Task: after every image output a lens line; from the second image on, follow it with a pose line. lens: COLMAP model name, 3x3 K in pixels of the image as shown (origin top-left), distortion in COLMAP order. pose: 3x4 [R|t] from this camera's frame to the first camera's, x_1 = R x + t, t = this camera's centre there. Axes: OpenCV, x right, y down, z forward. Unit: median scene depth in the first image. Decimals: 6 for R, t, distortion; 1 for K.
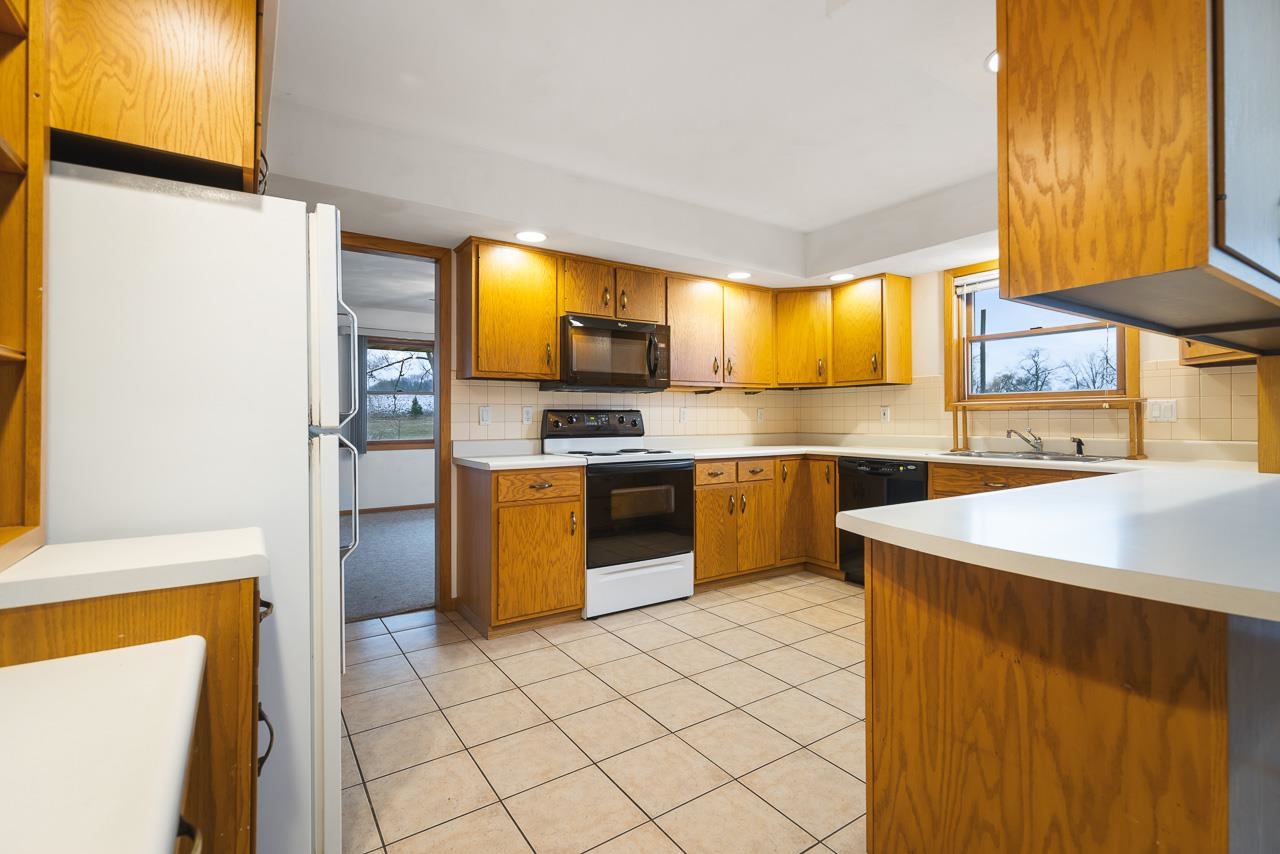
lens RADIAL K [[576.6, 0, 631.2], [0, 576.6, 416.0], [0, 0, 1]] dist [0.008024, -0.001308]
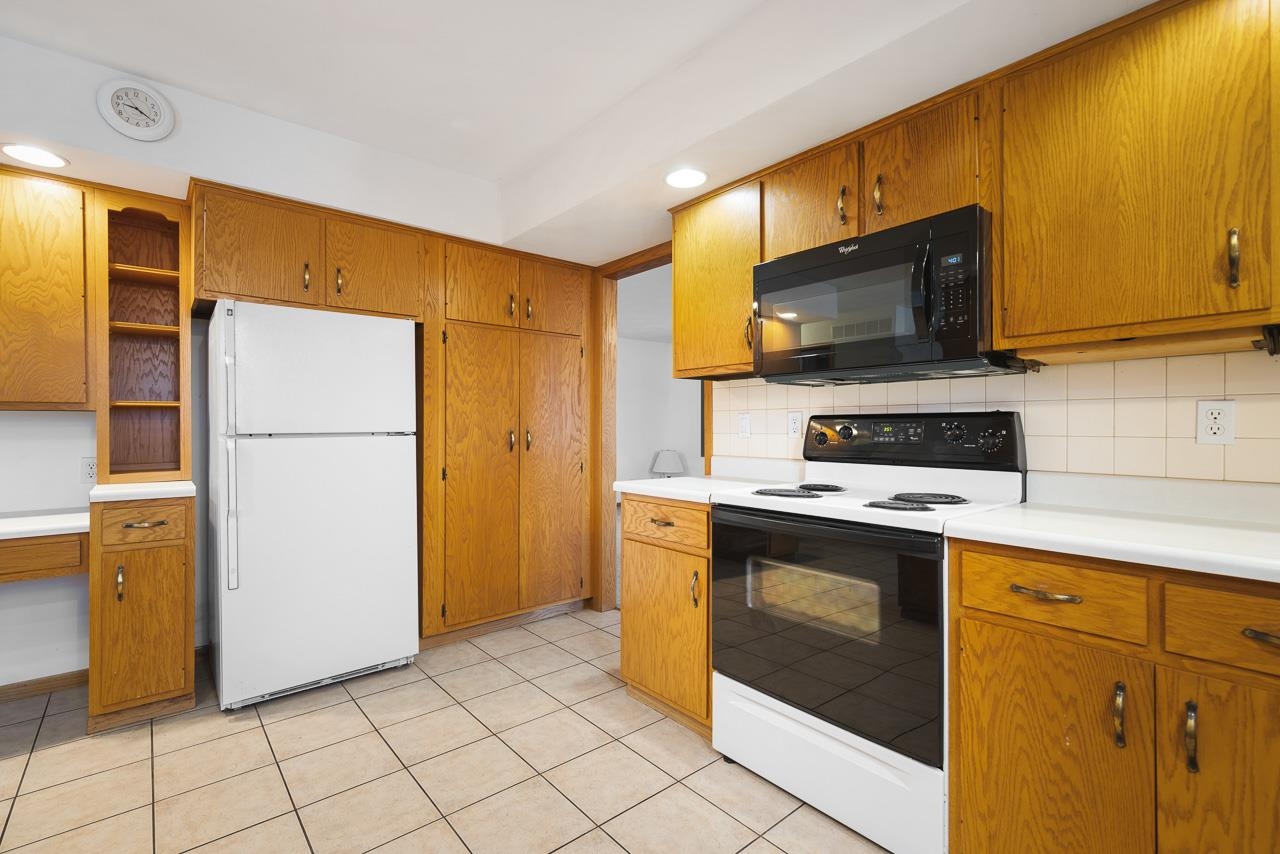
lens RADIAL K [[576.6, 0, 648.4], [0, 576.6, 430.1], [0, 0, 1]] dist [0.008024, -0.001308]
pose [[0.119755, 0.005822, -0.992786, 0.533190], [0.001840, 0.999980, 0.006086, 0.001209], [0.992802, -0.002555, 0.119742, 0.853202]]
